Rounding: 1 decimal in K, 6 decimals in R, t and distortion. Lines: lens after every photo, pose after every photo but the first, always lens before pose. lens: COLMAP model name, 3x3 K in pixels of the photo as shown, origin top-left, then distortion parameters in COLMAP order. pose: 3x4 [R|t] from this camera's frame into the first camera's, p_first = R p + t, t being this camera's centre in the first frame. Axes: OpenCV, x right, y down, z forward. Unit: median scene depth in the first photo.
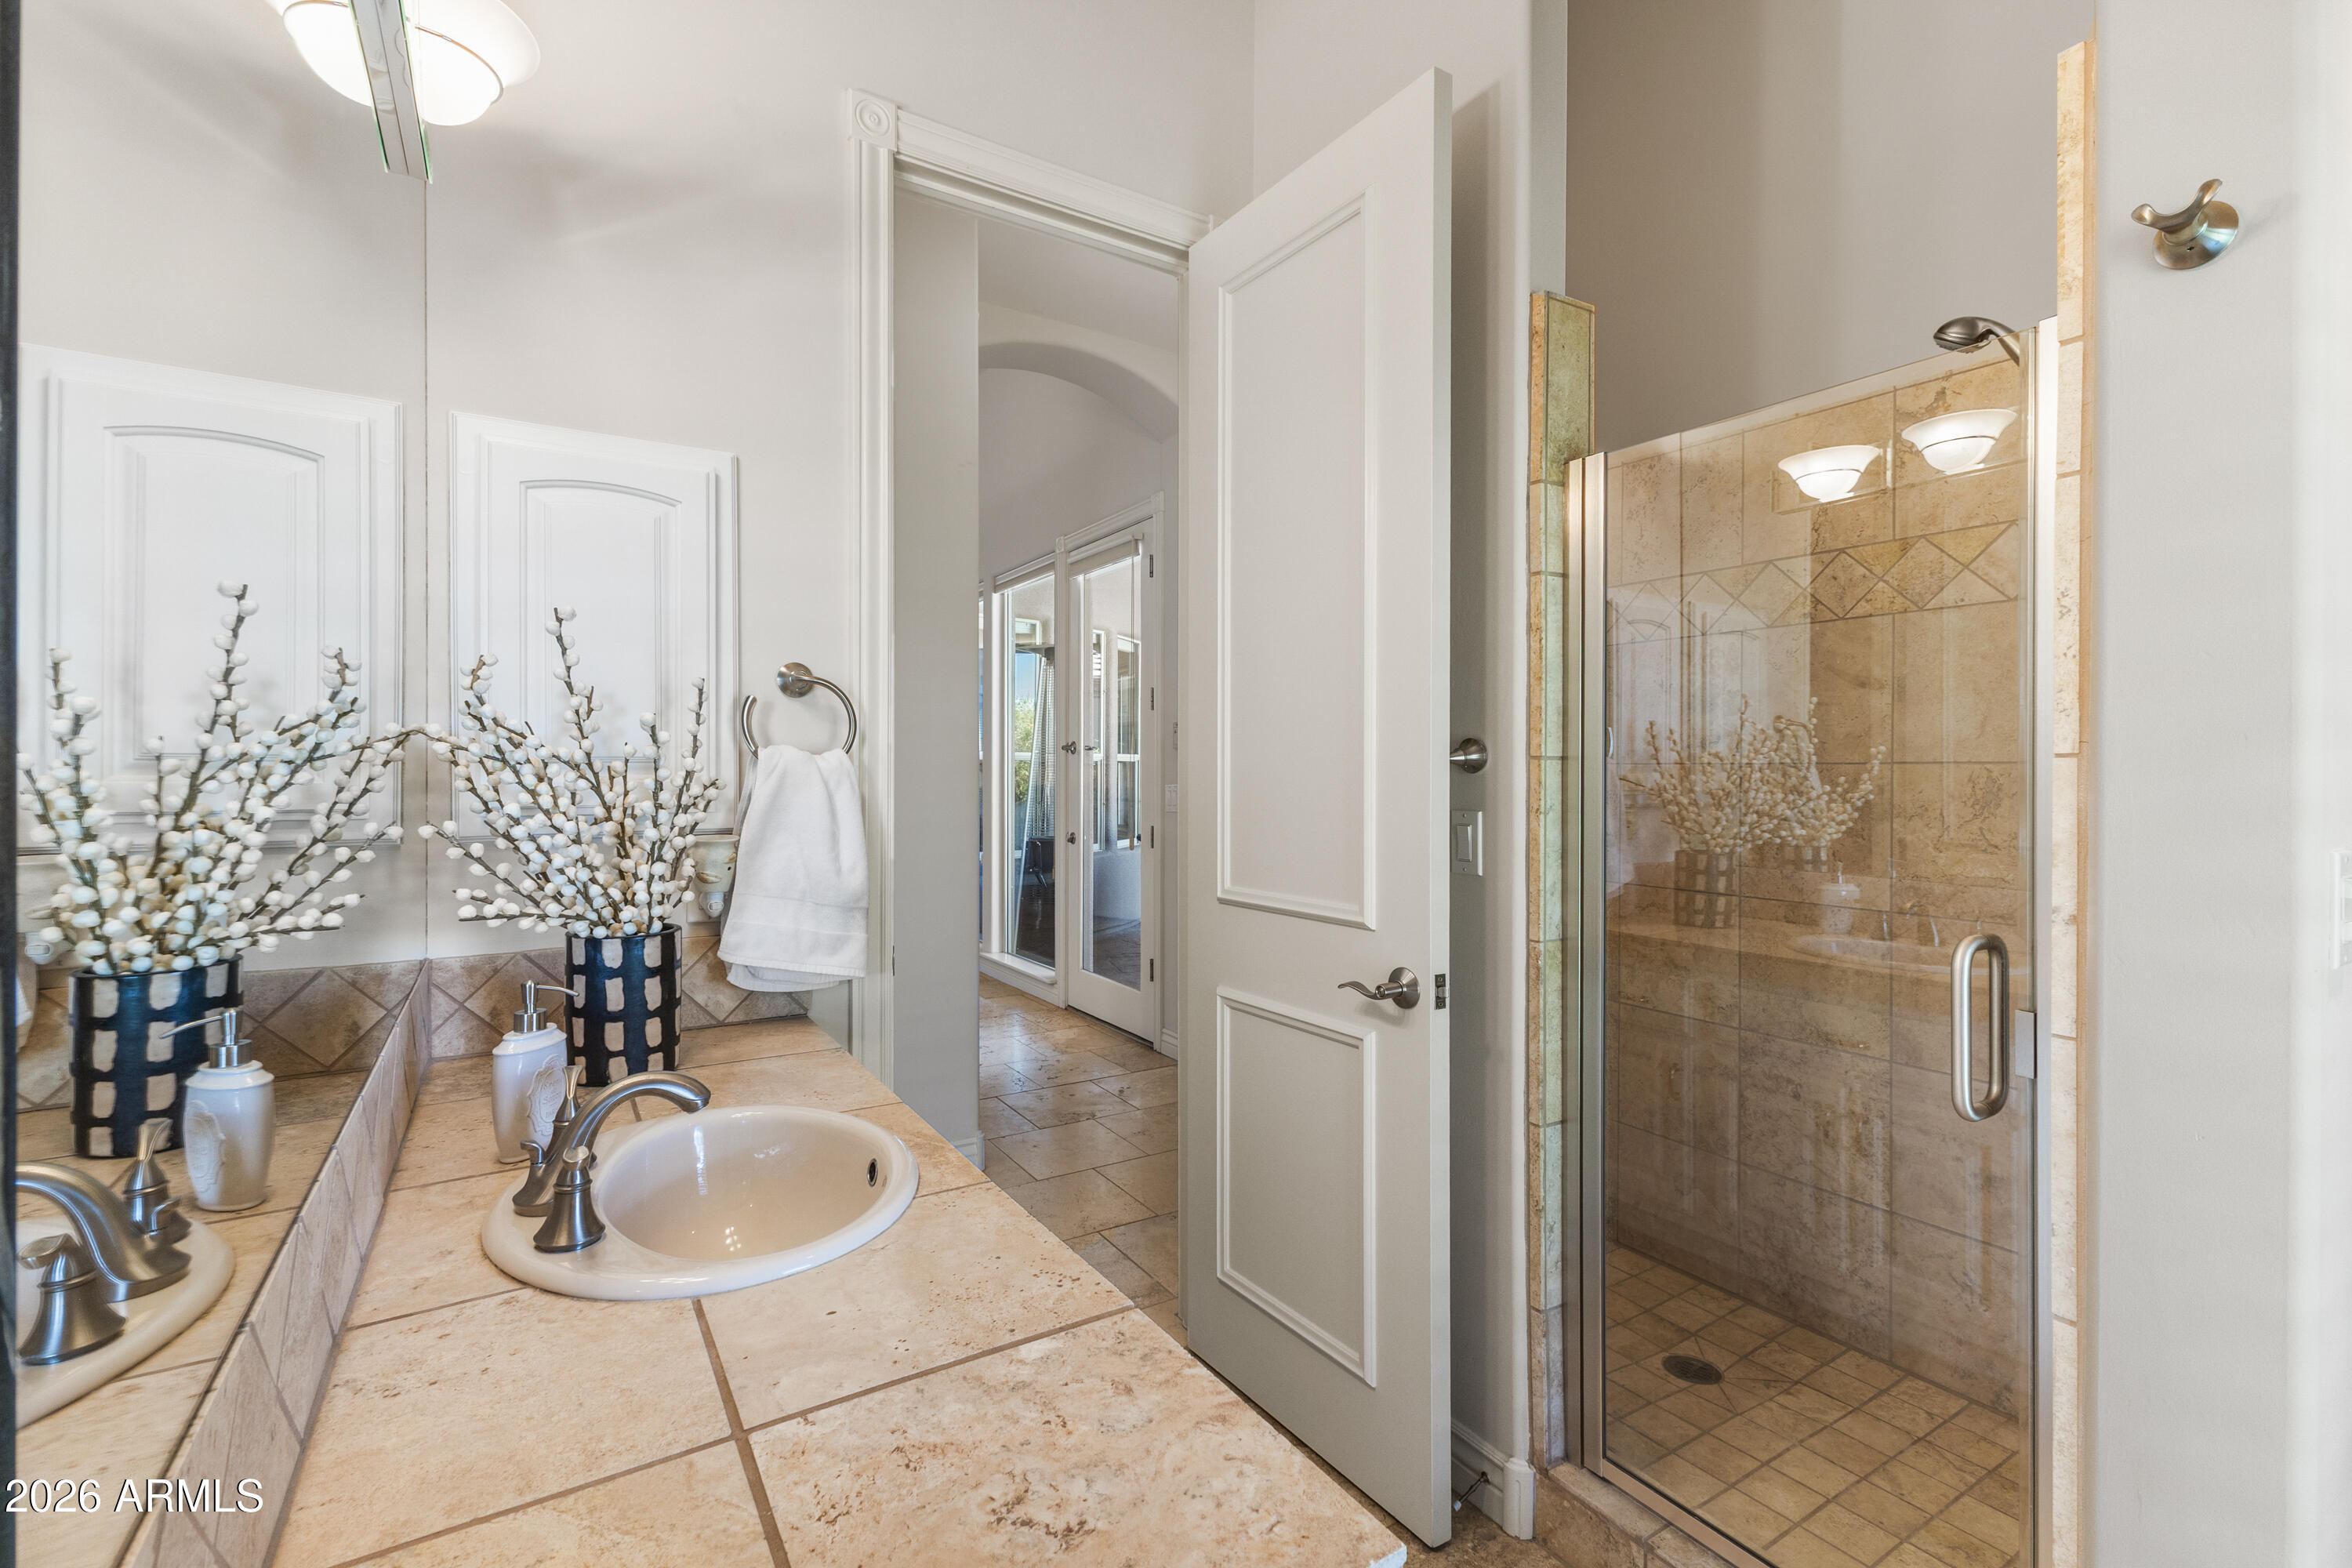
lens RADIAL K [[1016.5, 0, 1176.0], [0, 1016.5, 784.0], [0, 0, 1]] dist [0.000179, 0.000006]
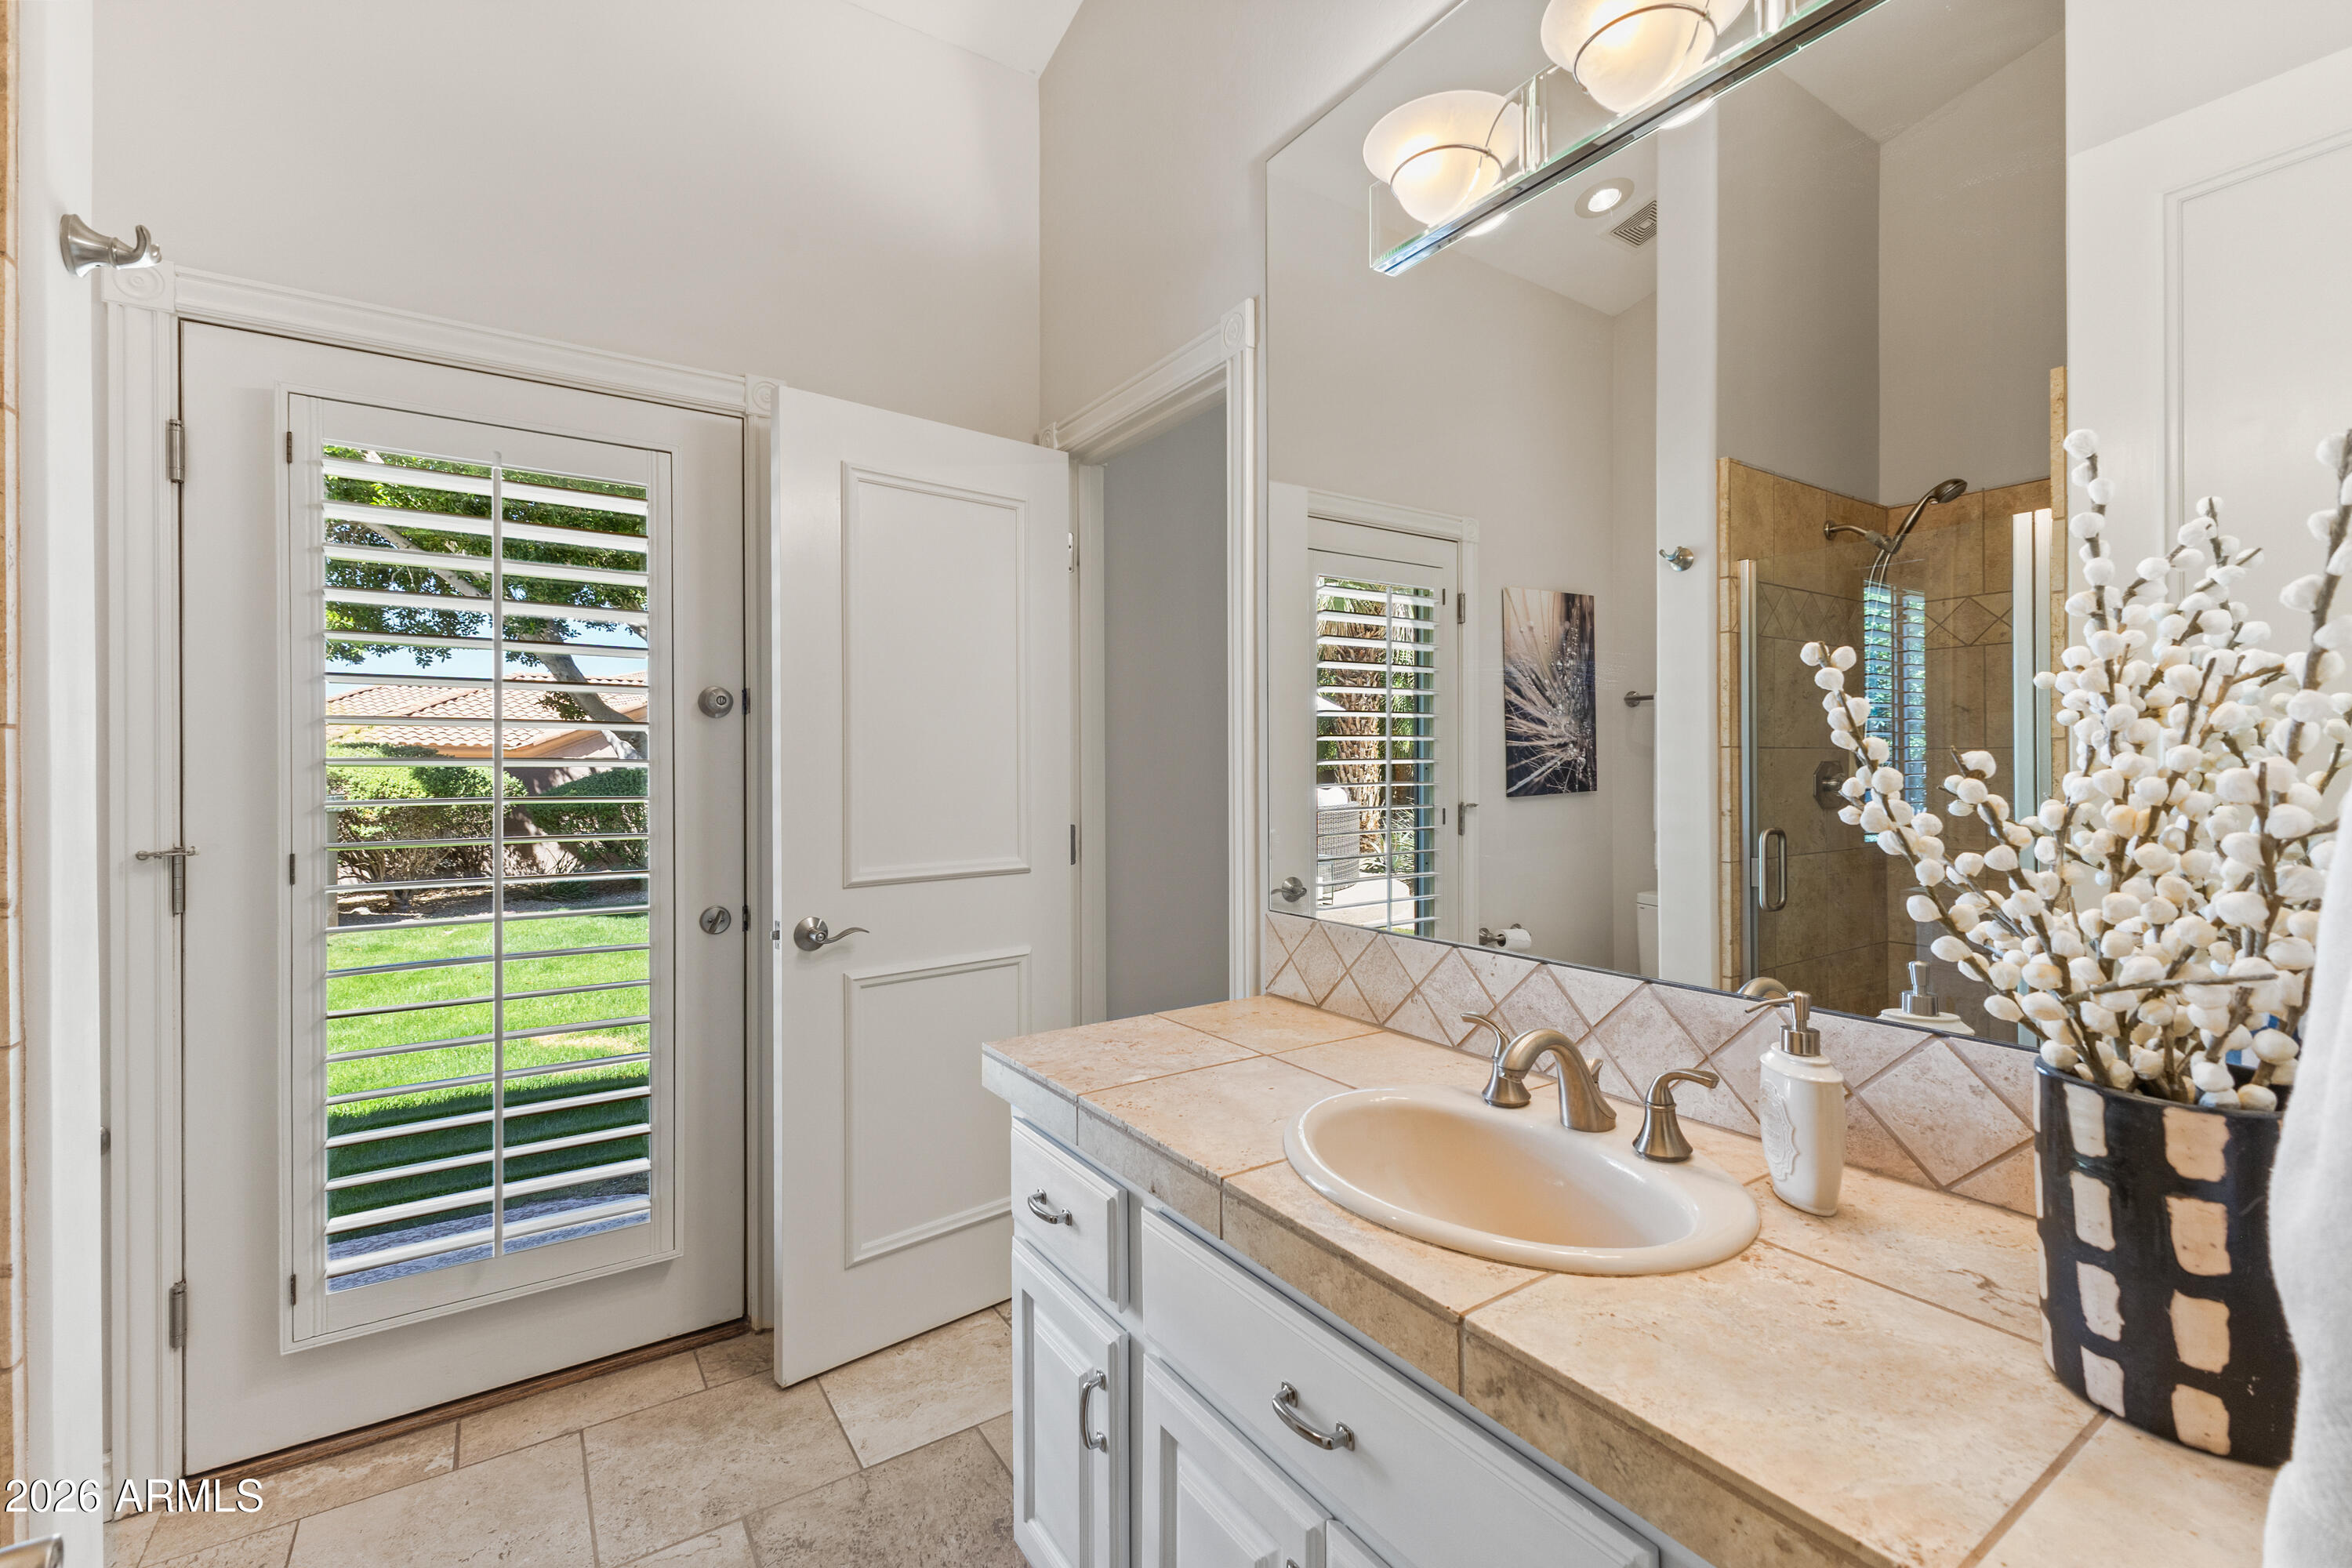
lens RADIAL K [[1016.5, 0, 1176.0], [0, 1016.5, 784.0], [0, 0, 1]] dist [0.000179, 0.000006]
pose [[-0.999894, 0.004789, -0.013750, -0.197652], [0.004608, 0.999903, 0.013132, 0.030586], [0.013812, 0.013067, -0.999819, 2.962018]]
